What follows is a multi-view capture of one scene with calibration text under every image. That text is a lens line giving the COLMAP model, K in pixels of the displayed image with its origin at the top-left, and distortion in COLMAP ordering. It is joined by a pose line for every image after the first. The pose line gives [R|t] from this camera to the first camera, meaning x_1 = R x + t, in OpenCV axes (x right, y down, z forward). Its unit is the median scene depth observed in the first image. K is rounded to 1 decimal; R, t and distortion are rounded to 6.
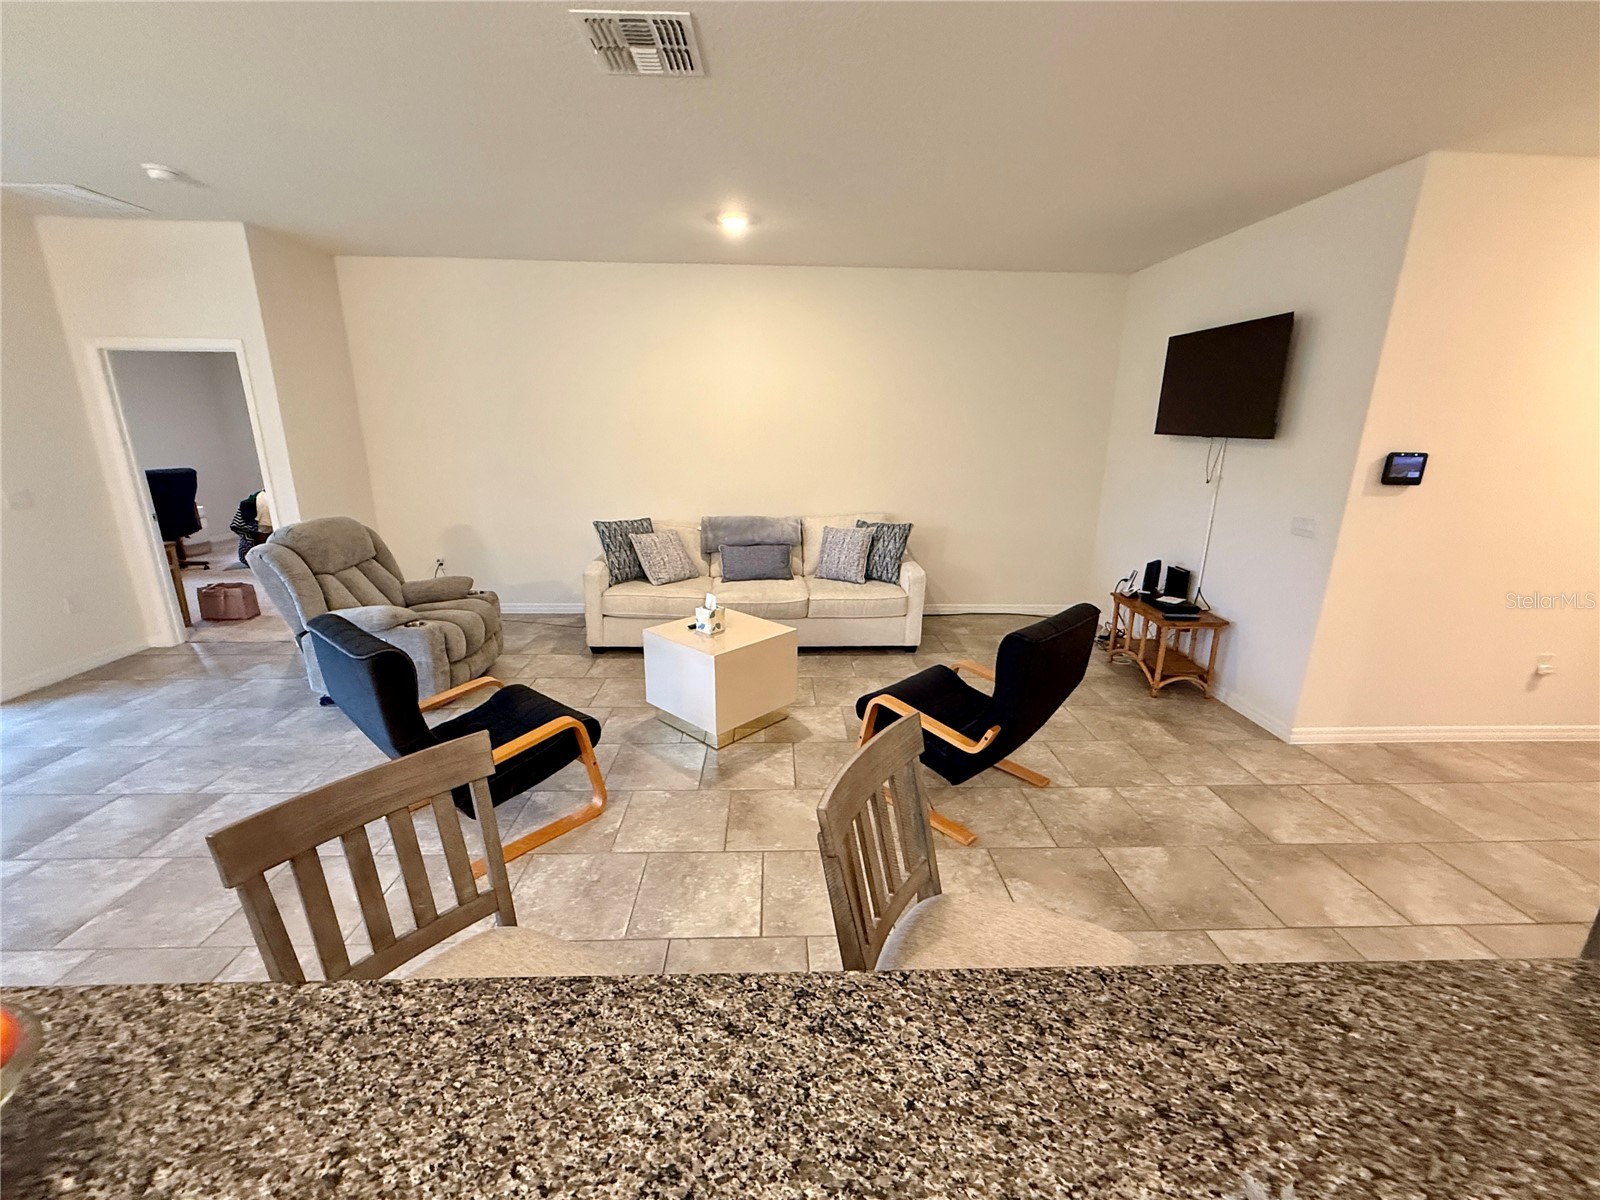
lens RADIAL K [[645.4, 0, 800.1], [0, 645.4, 602.3], [0, 0, 1]] dist [-0.001853, -0.000224]
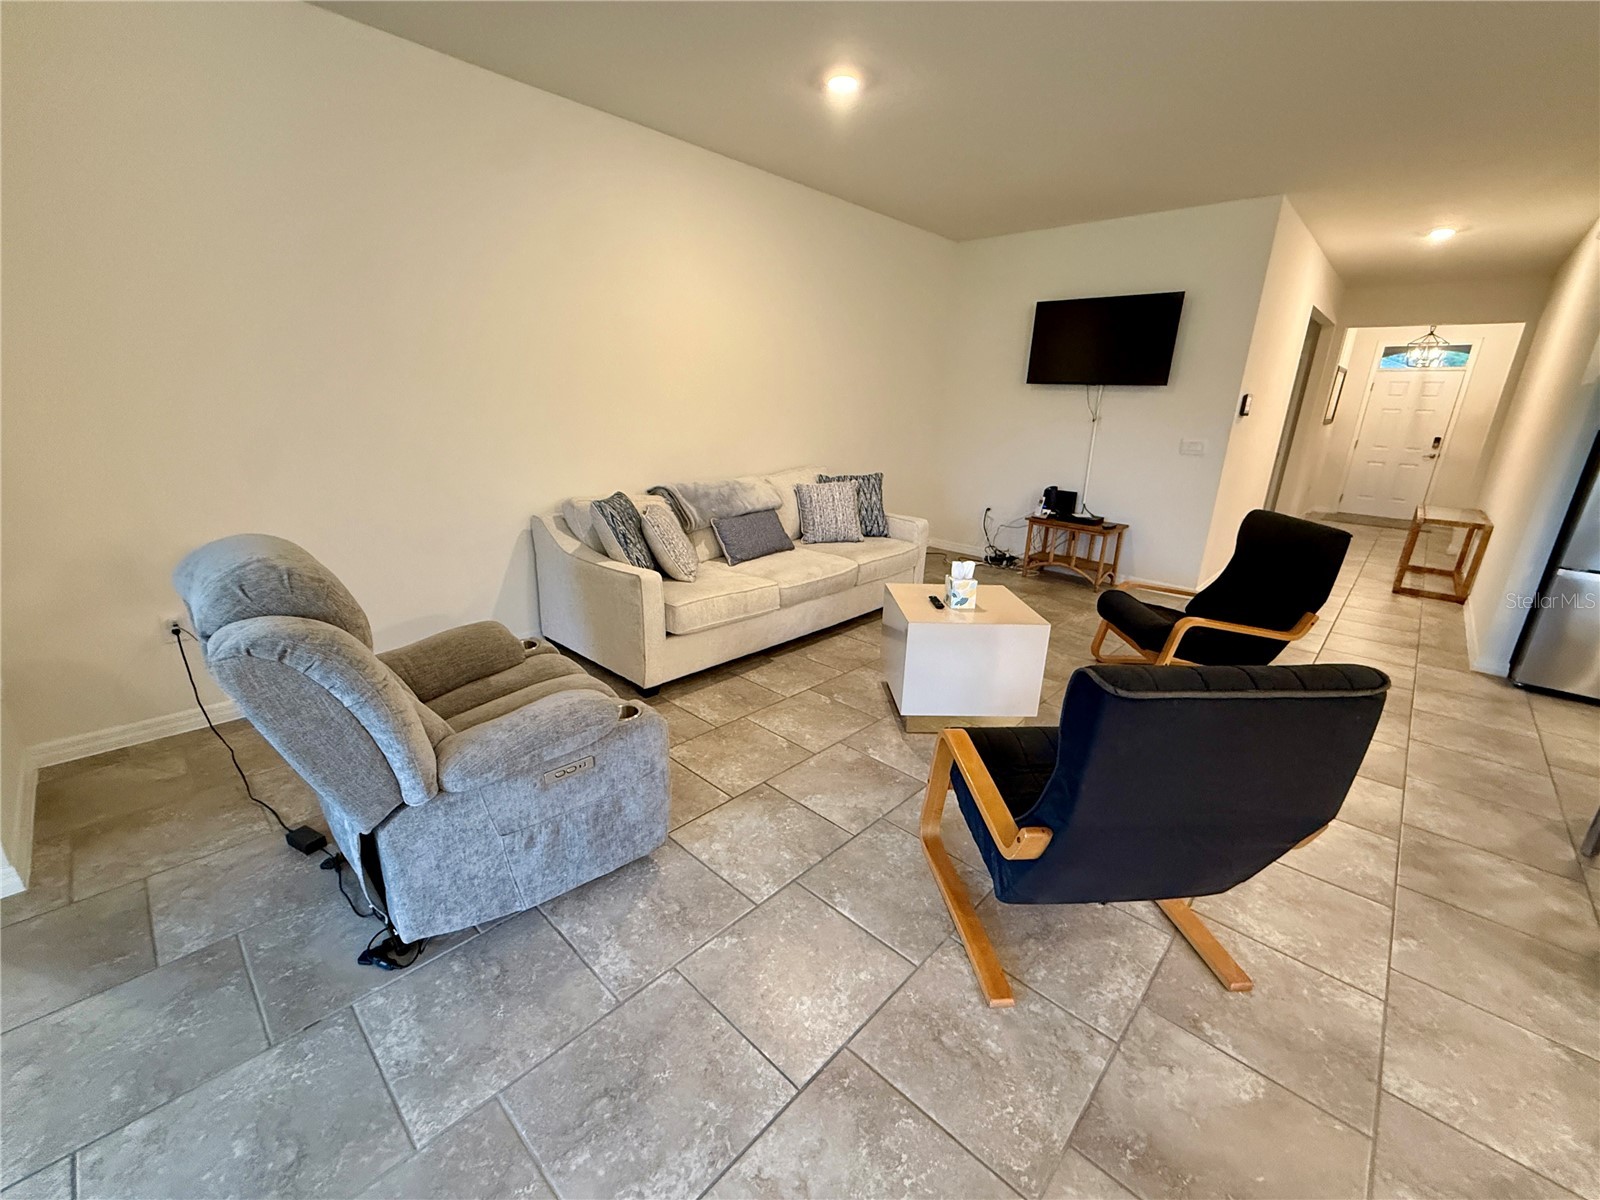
lens RADIAL K [[649.7, 0, 798.9], [0, 649.7, 604.8], [0, 0, 1]] dist [-0.001145, -0.000077]
pose [[0.712862, -0.202093, 0.671555, -0.767596], [0.167925, 0.978912, 0.116334, -0.079809], [-0.680903, 0.029841, 0.731765, 0.480677]]
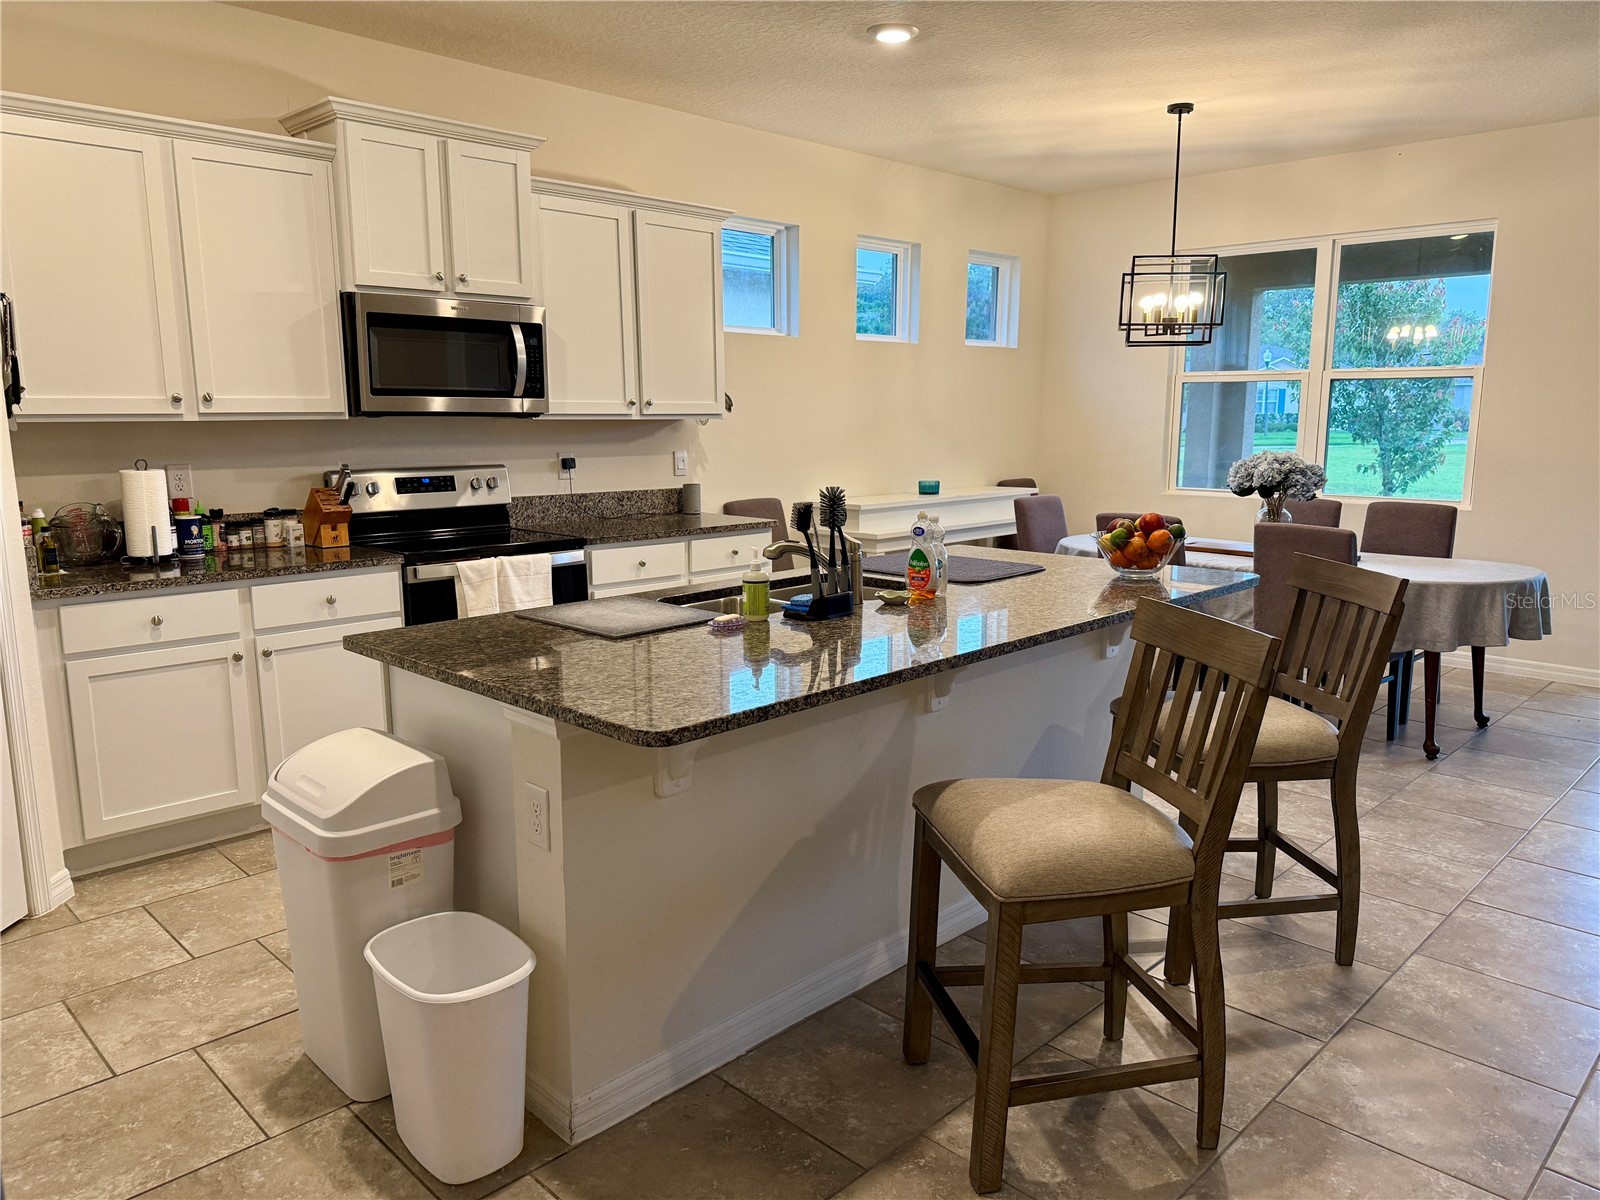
lens RADIAL K [[1115.3, 0, 802.5], [0, 1115.3, 622.0], [0, 0, 1]] dist [0.062881, -0.068888]
pose [[-0.729446, 0.114968, -0.674308, 0.567005], [-0.194045, 0.910501, 0.365150, -0.084430], [0.655939, 0.397203, -0.641852, 0.557507]]
